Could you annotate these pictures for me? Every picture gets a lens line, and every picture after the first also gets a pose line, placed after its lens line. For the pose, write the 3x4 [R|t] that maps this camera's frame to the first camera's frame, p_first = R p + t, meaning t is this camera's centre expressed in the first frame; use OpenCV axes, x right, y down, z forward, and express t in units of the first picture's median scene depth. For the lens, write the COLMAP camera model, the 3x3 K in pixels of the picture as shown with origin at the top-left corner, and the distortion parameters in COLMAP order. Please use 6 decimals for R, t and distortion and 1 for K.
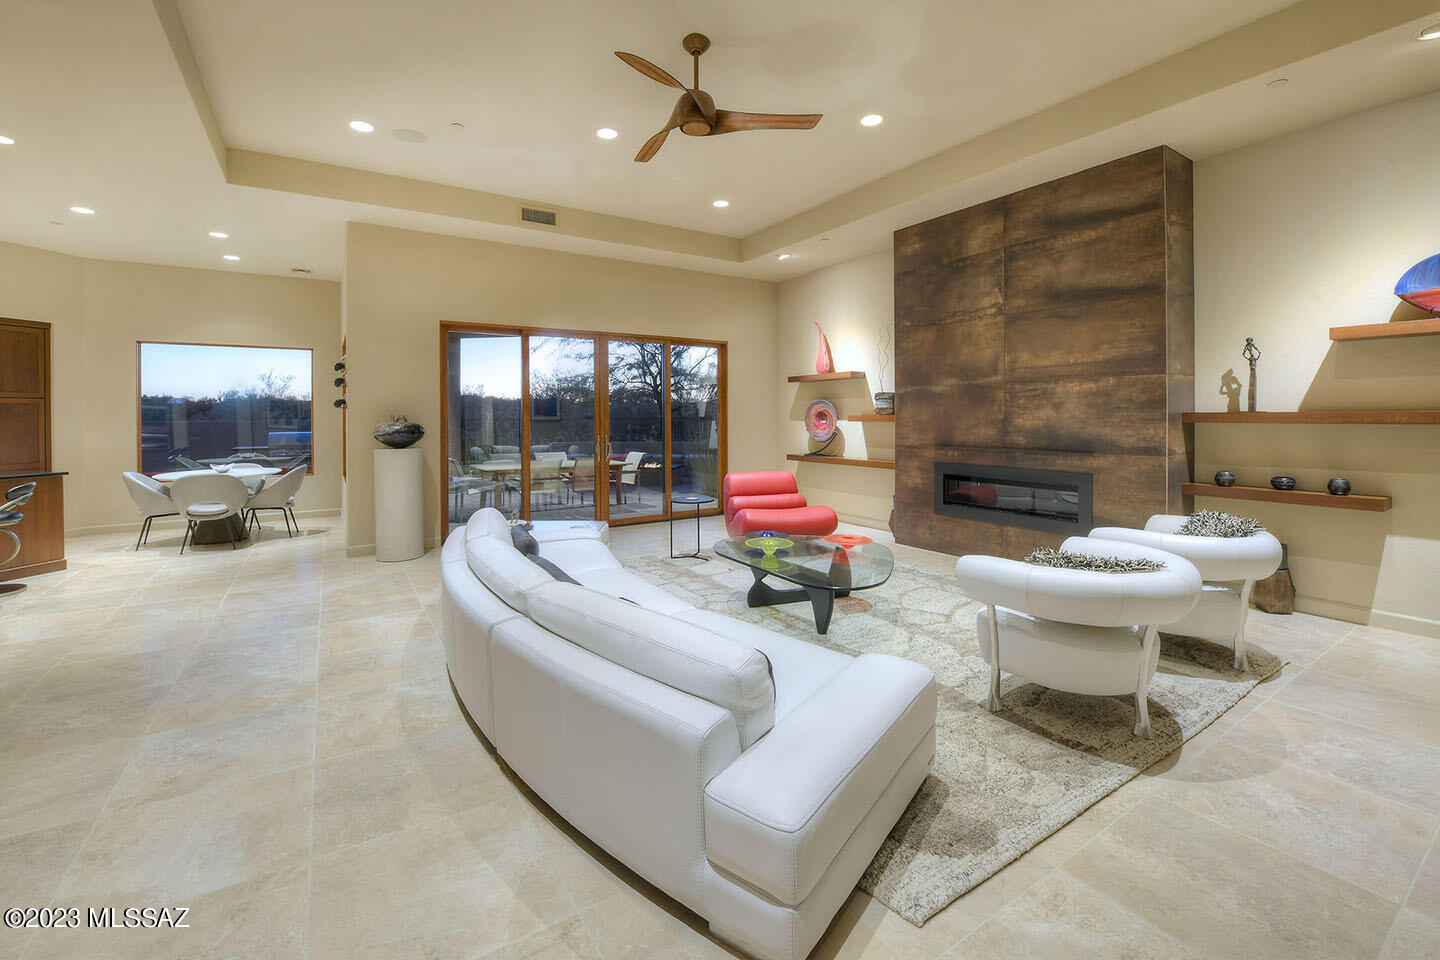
lens RADIAL K [[596.7, 0, 727.0], [0, 596.7, 415.1], [0, 0, 1]] dist [-0.015386, -0.000879]
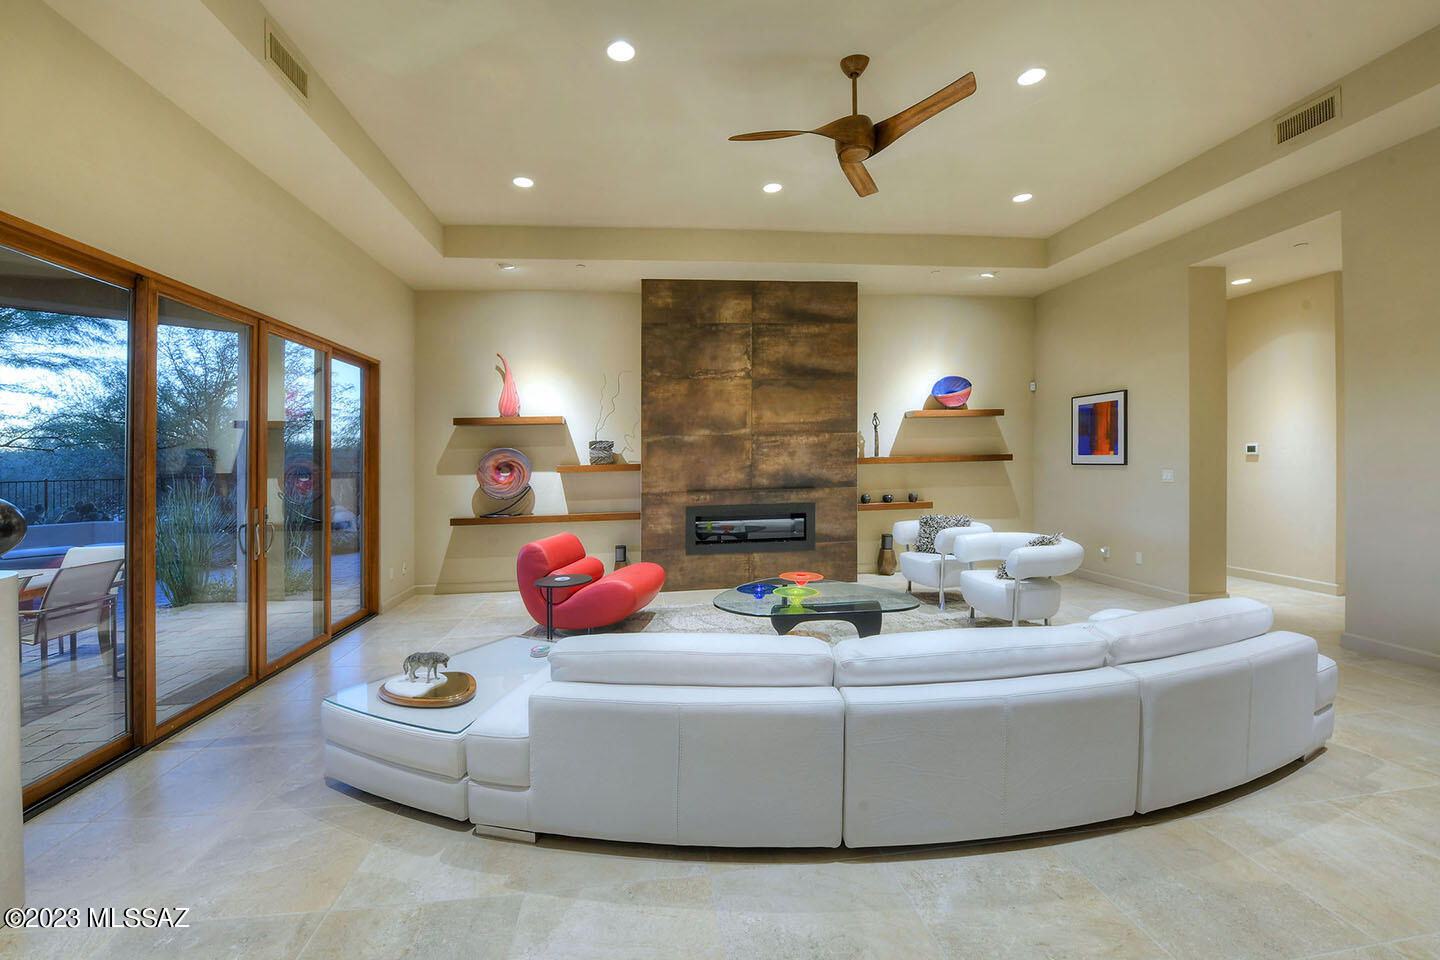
lens RADIAL K [[596.7, 0, 737.3], [0, 596.7, 470.0], [0, 0, 1]] dist [-0.015386, -0.000879]
pose [[0.432984, -0.020050, 0.901179, -0.650956], [0.020629, 0.999711, 0.012330, 0.001215], [-0.901166, 0.013251, 0.433273, 0.508600]]
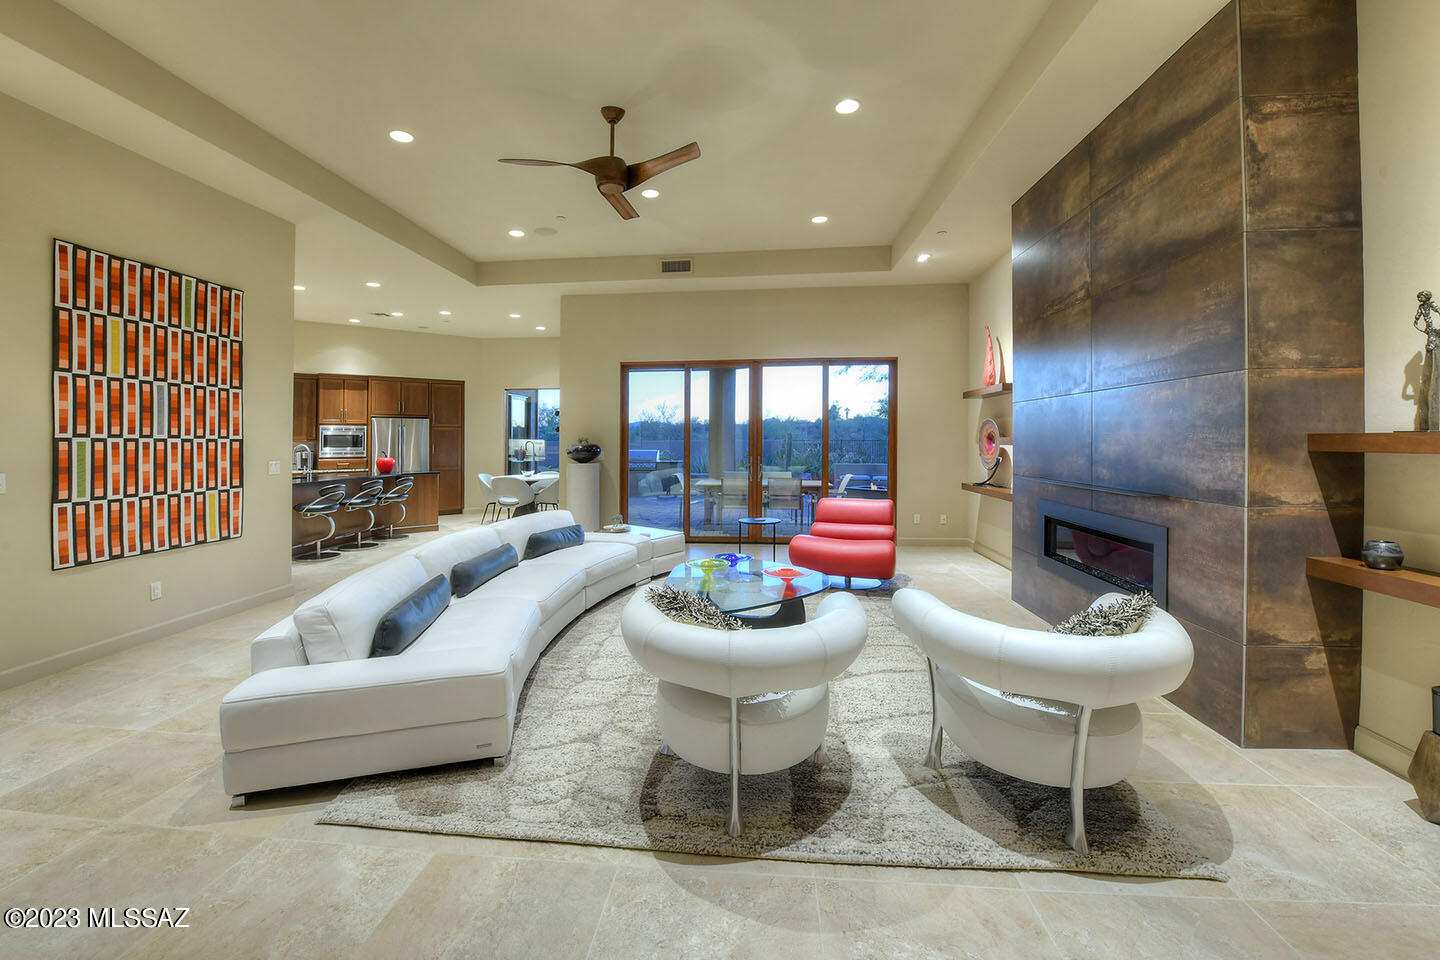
lens RADIAL K [[596.7, 0, 705.9], [0, 596.7, 436.0], [0, 0, 1]] dist [-0.015386, -0.000879]
pose [[0.780391, -0.001933, -0.625289, 0.560229], [0.003139, 0.999995, 0.000826, -0.004168], [0.625284, -0.002608, 0.780393, 0.154176]]
